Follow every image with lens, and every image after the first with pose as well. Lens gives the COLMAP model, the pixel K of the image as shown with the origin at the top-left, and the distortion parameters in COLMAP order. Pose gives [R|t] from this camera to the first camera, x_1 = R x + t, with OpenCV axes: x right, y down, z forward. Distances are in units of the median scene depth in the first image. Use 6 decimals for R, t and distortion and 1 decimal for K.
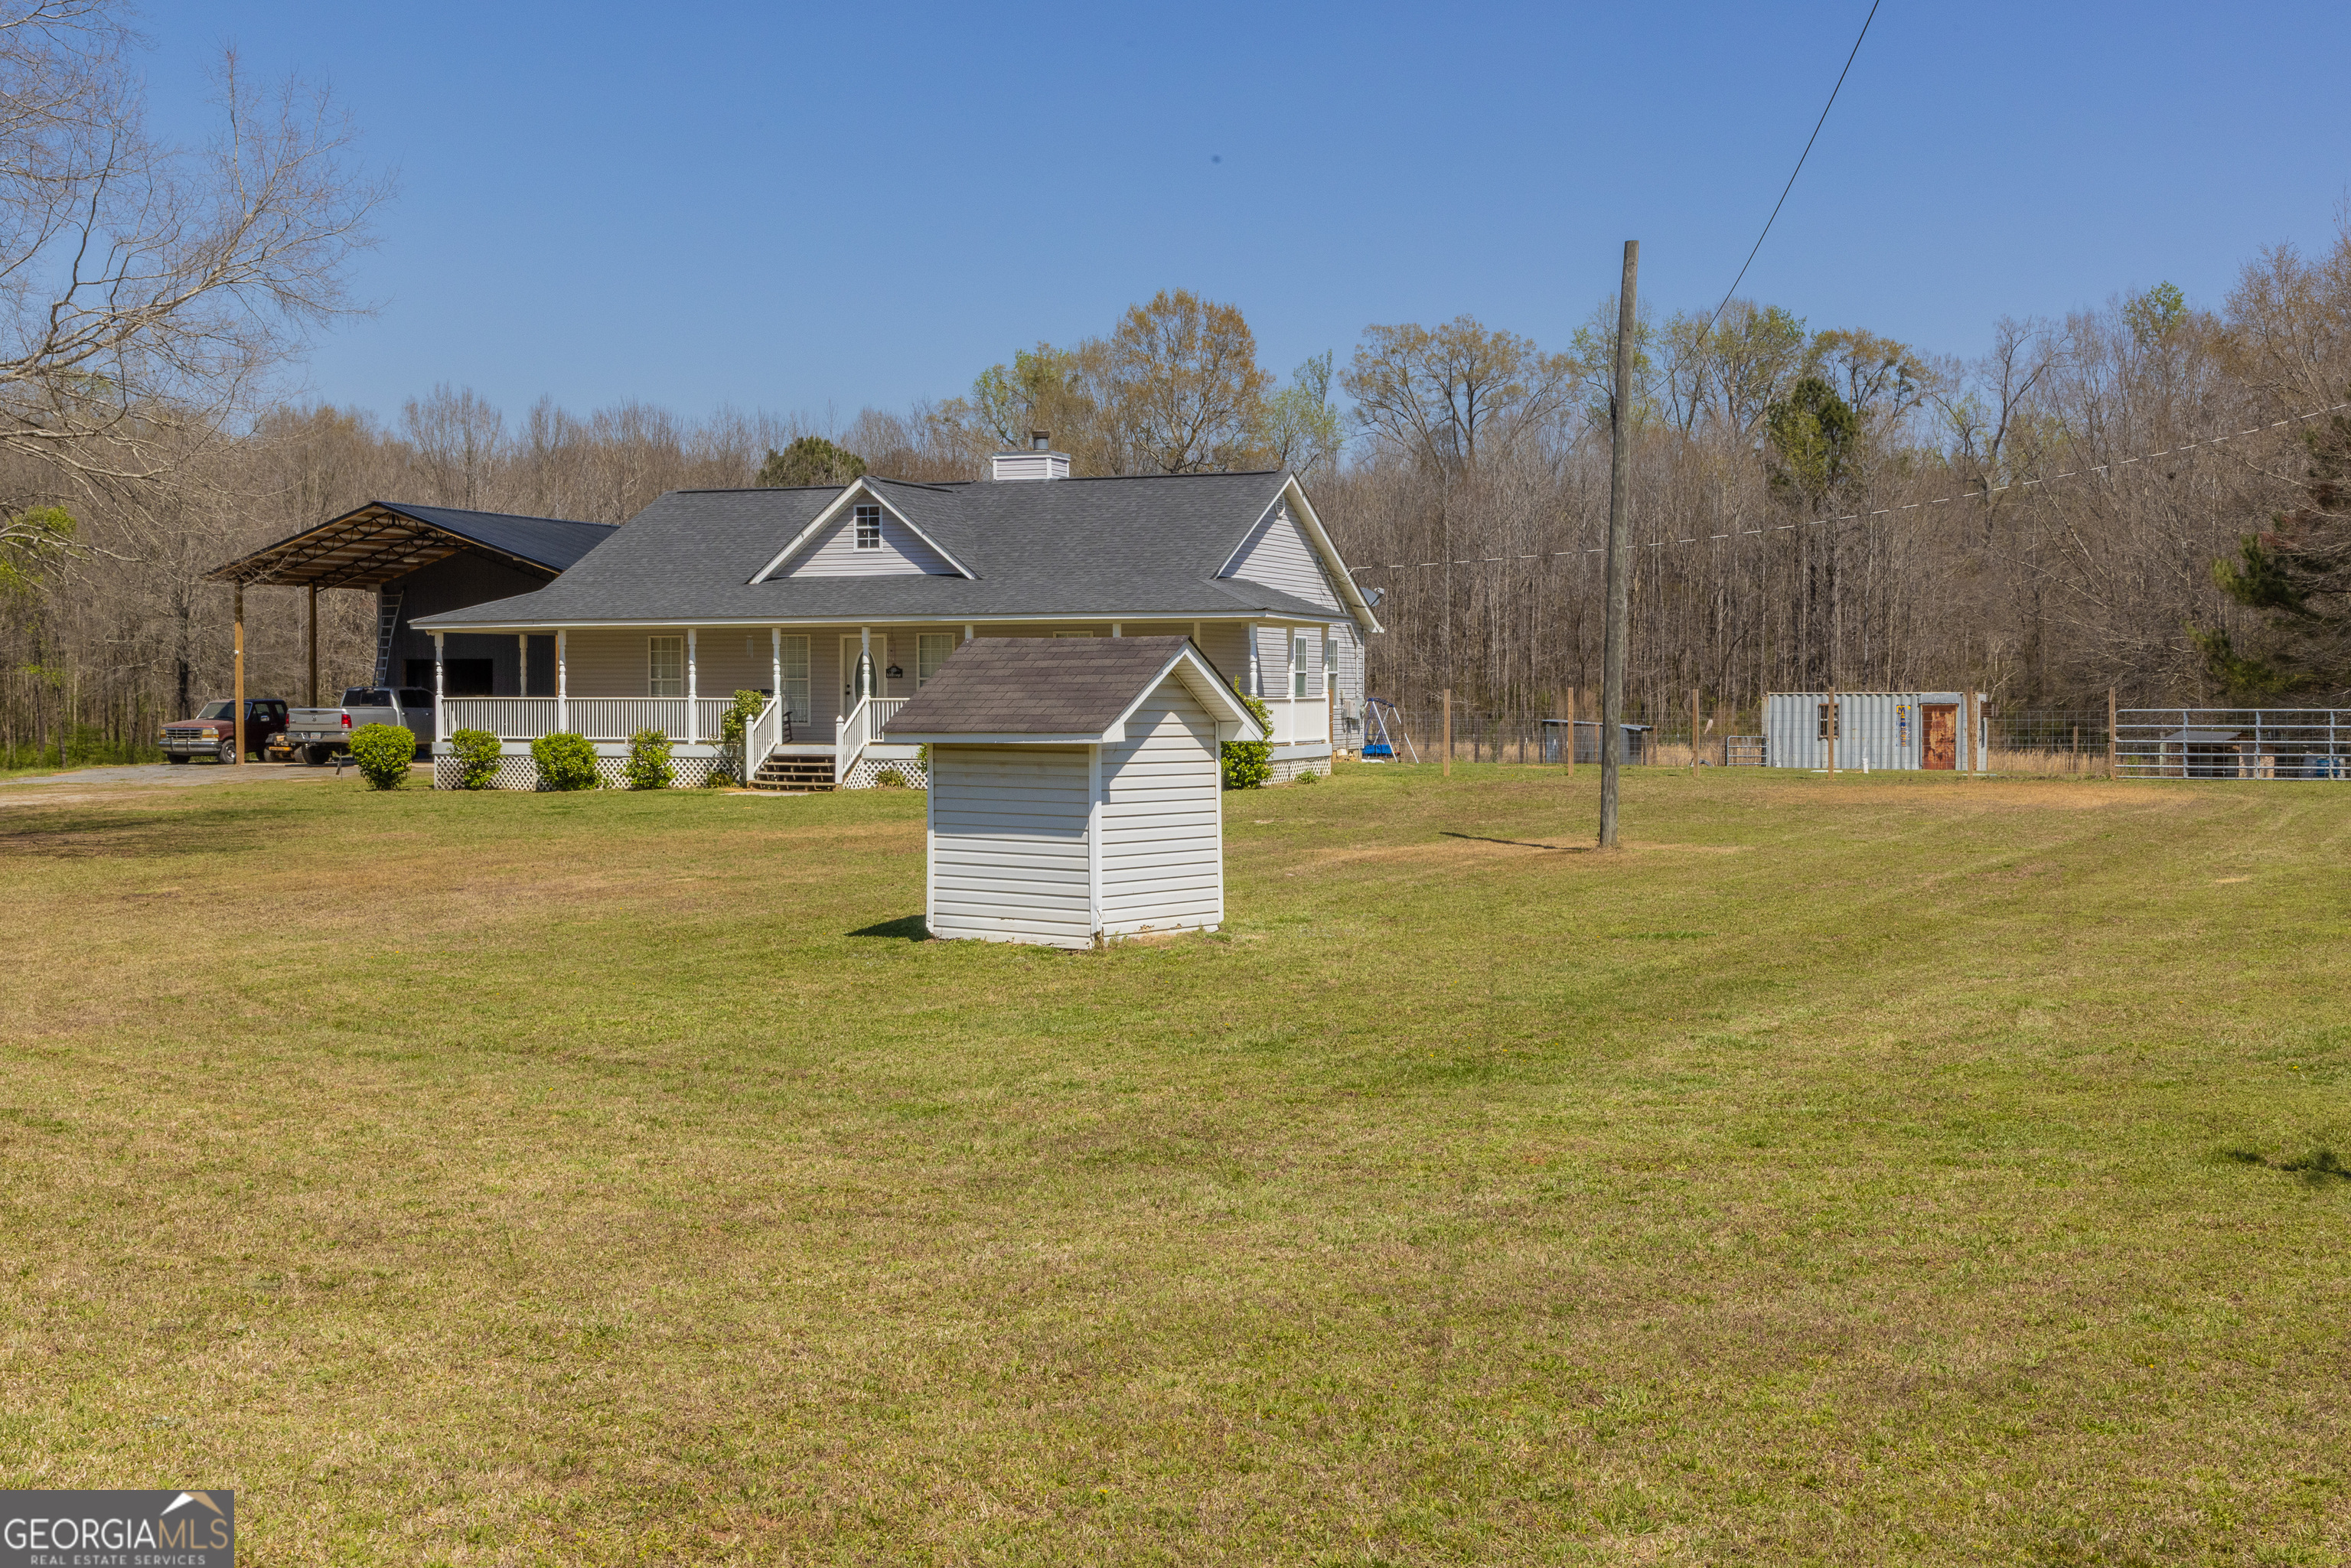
lens RADIAL K [[2721.1, 0, 1181.9], [0, 2721.1, 768.6], [0, 0, 1]] dist [0.031275, 0.000000]
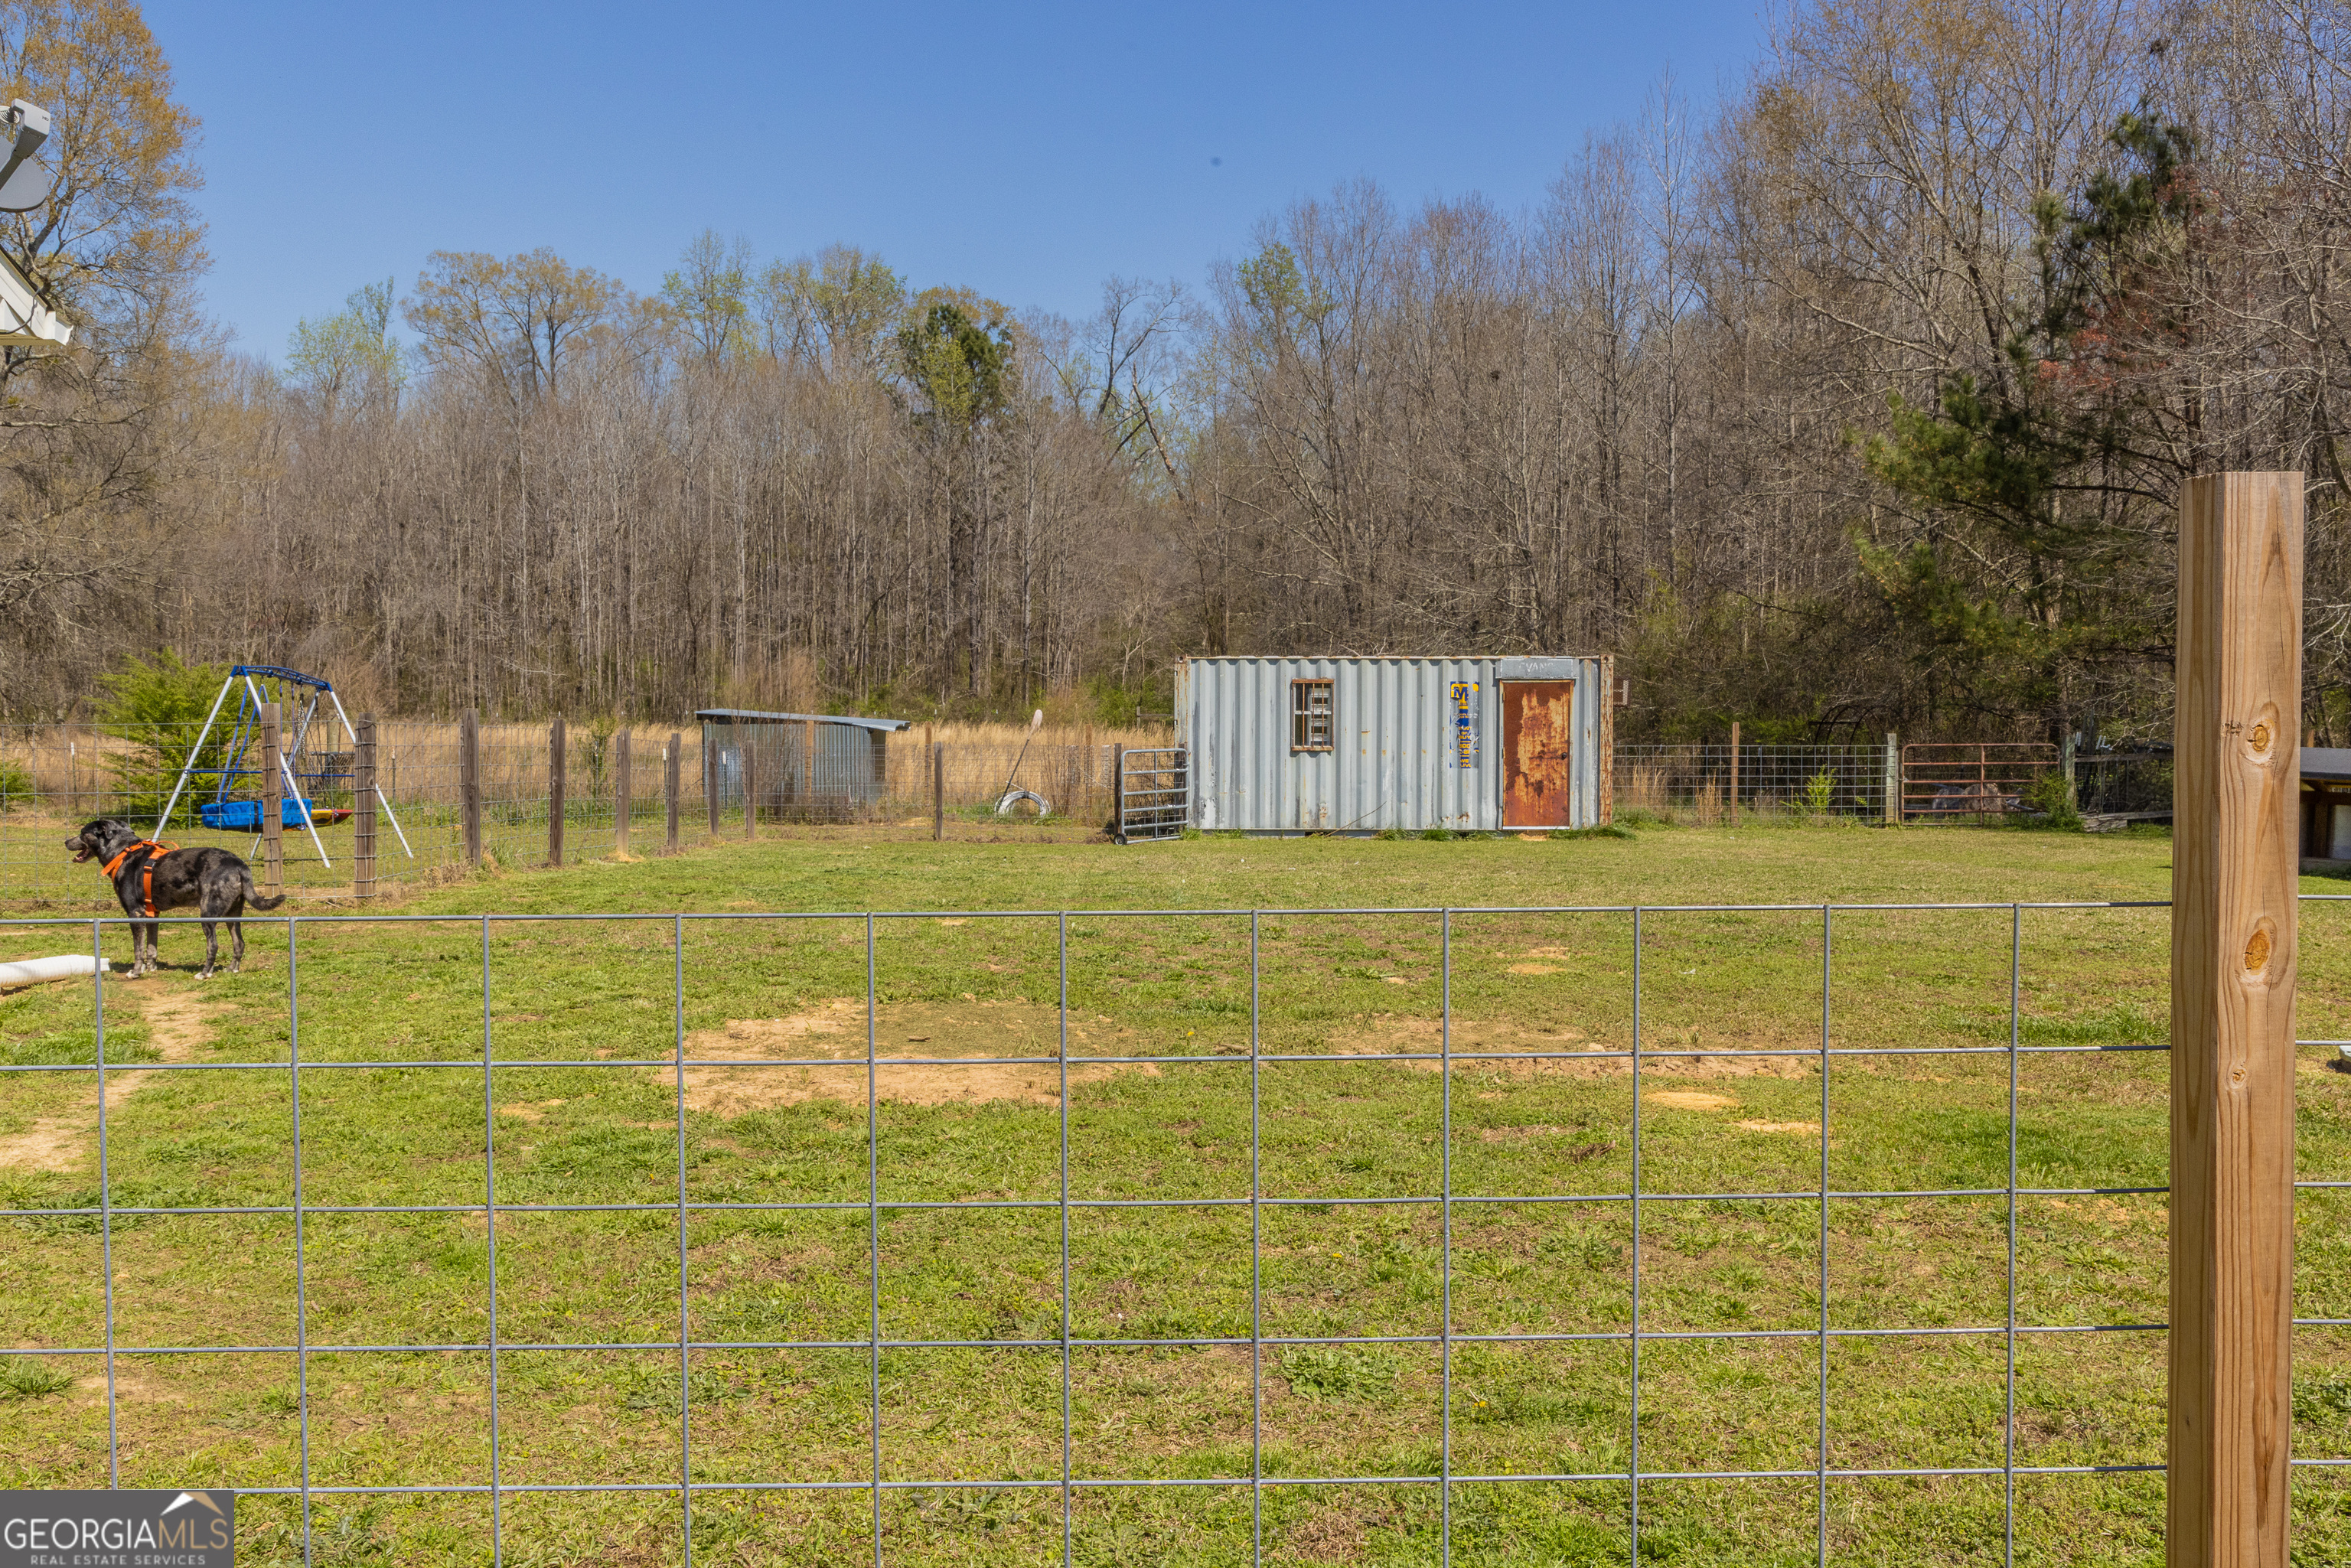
lens RADIAL K [[2244.9, 0, 1170.7], [0, 2244.9, 769.5], [0, 0, 1]] dist [-0.021230, 0.000000]
pose [[0.931842, -0.015343, 0.362540, 0.075859], [0.008170, 0.999740, 0.021309, -0.017591], [-0.362773, -0.016894, 0.931724, 0.682371]]
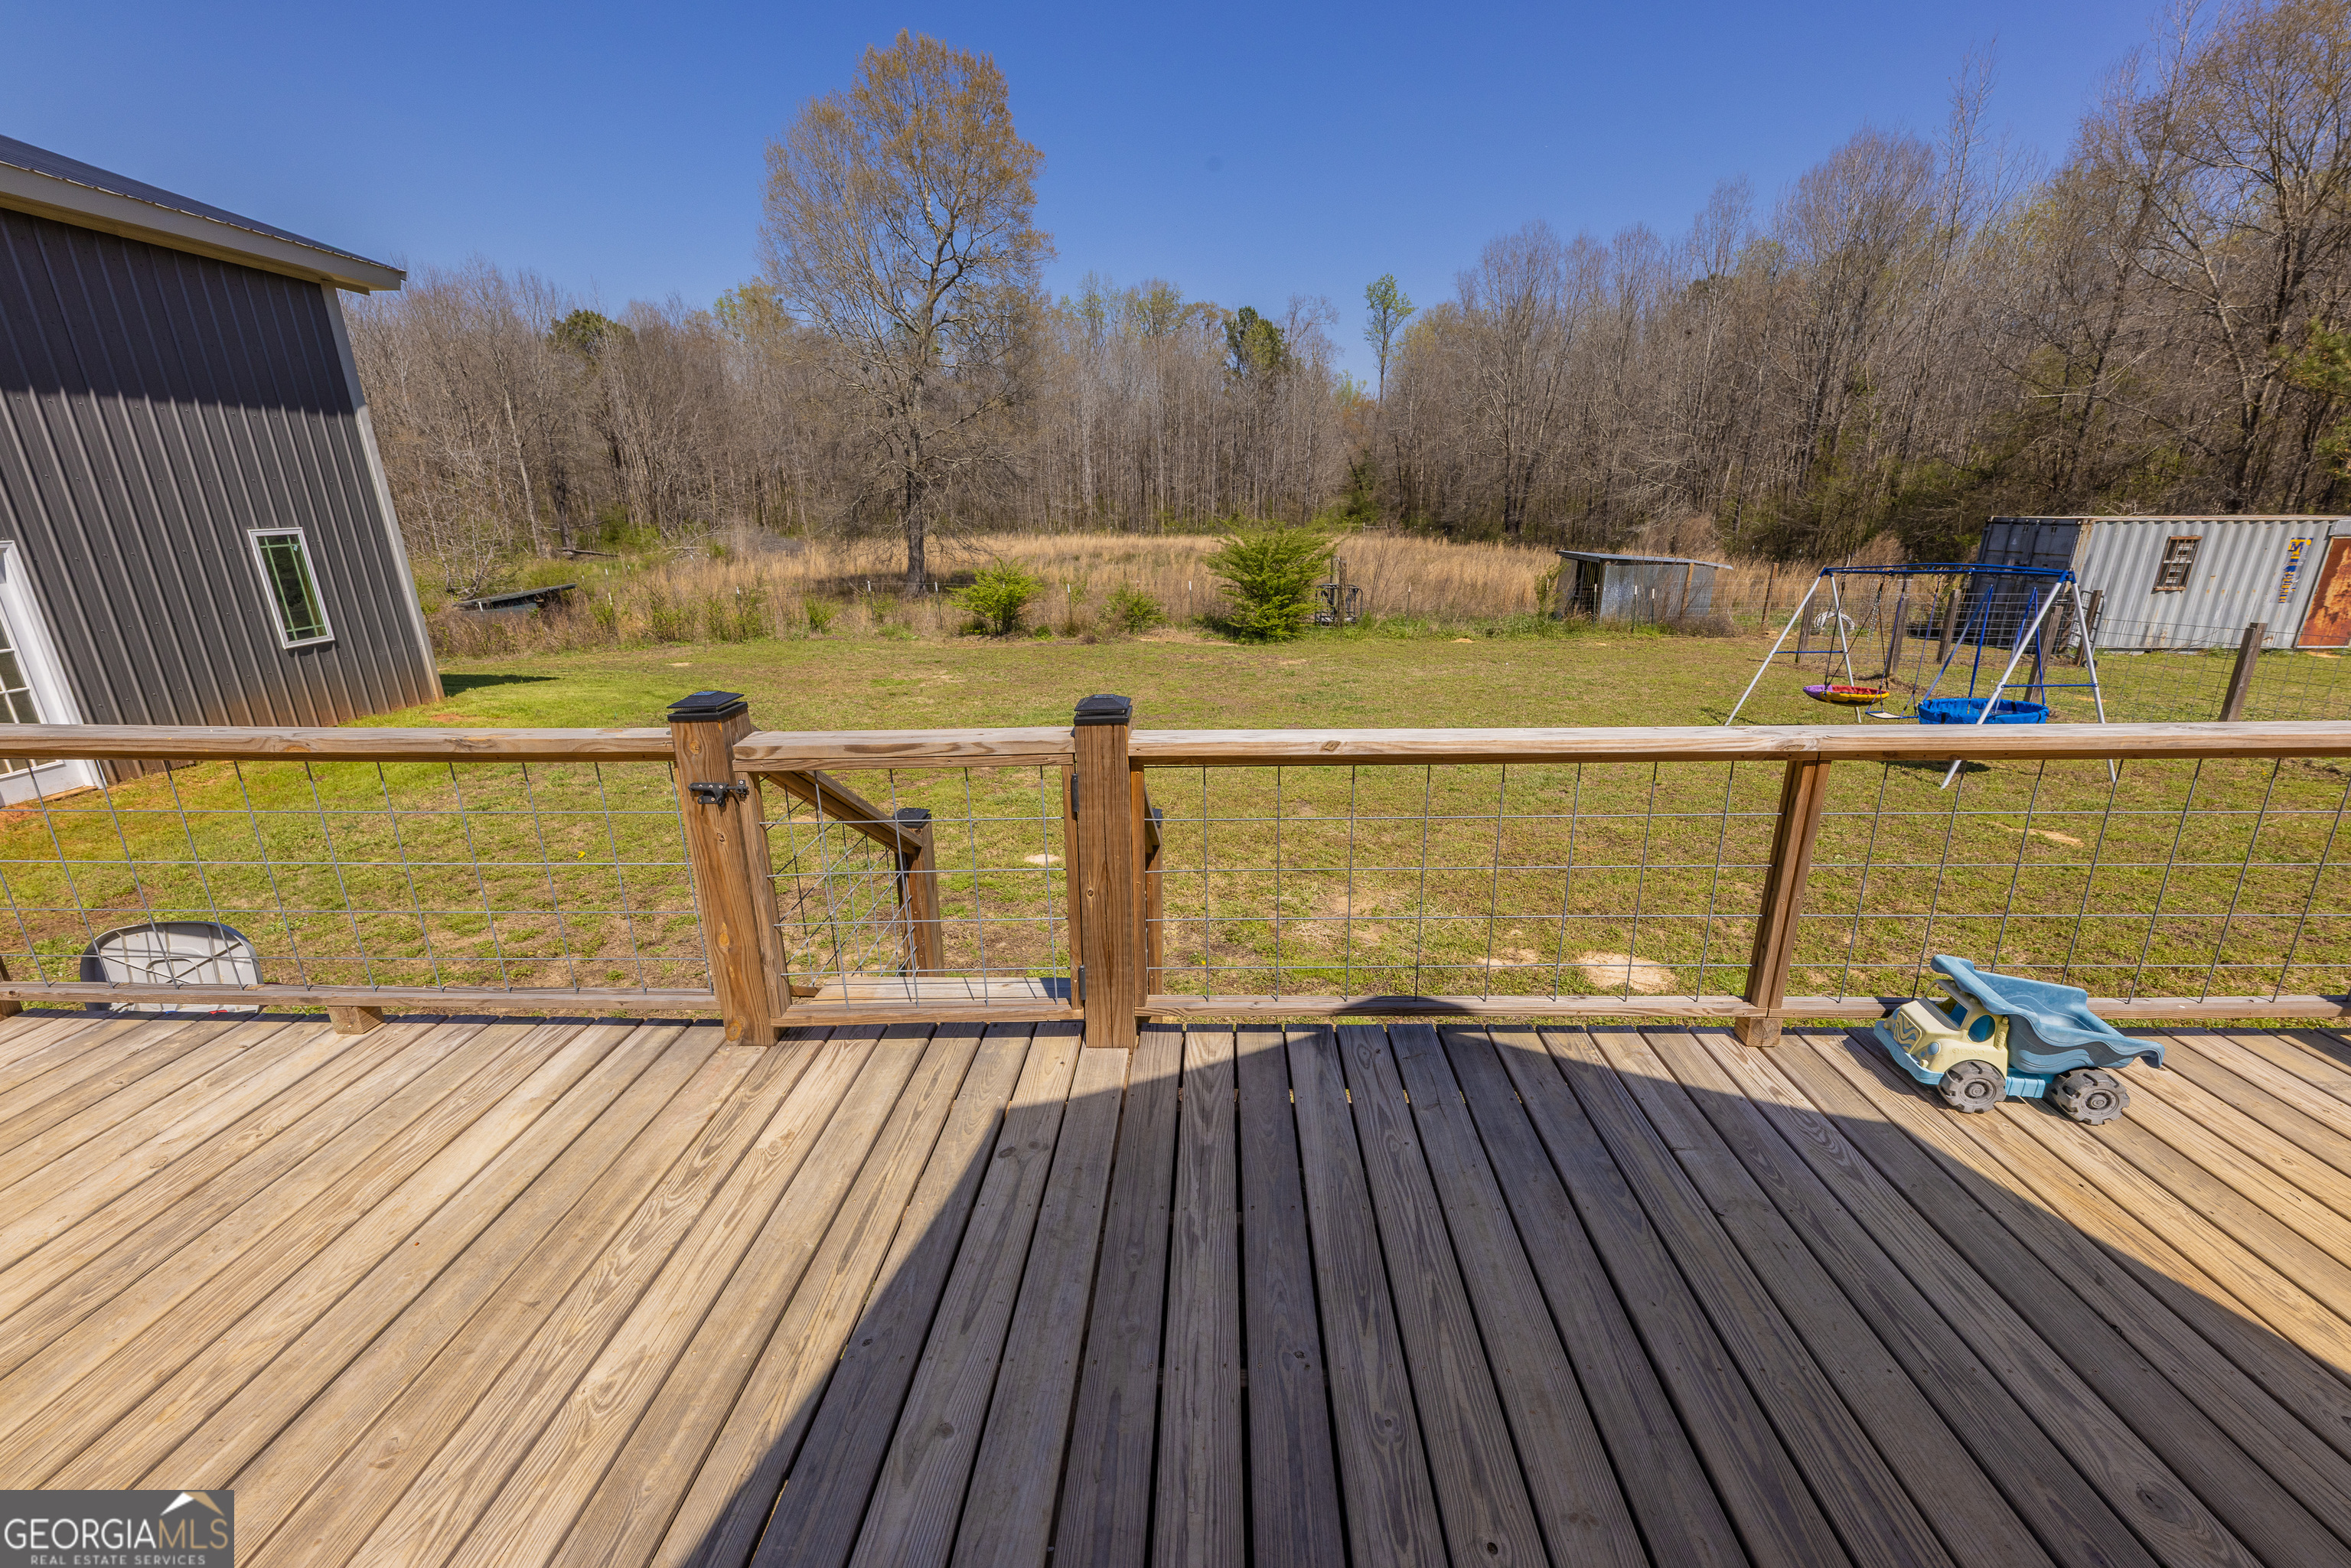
lens RADIAL K [[943.3, 0, 1189.8], [0, 943.3, 796.0], [0, 0, 1]] dist [0.003859, -0.000986]
pose [[0.940239, -0.107078, 0.323242, -0.065725], [0.013145, 0.959977, 0.279771, -0.032366], [-0.340262, -0.258803, 0.904015, 0.915649]]
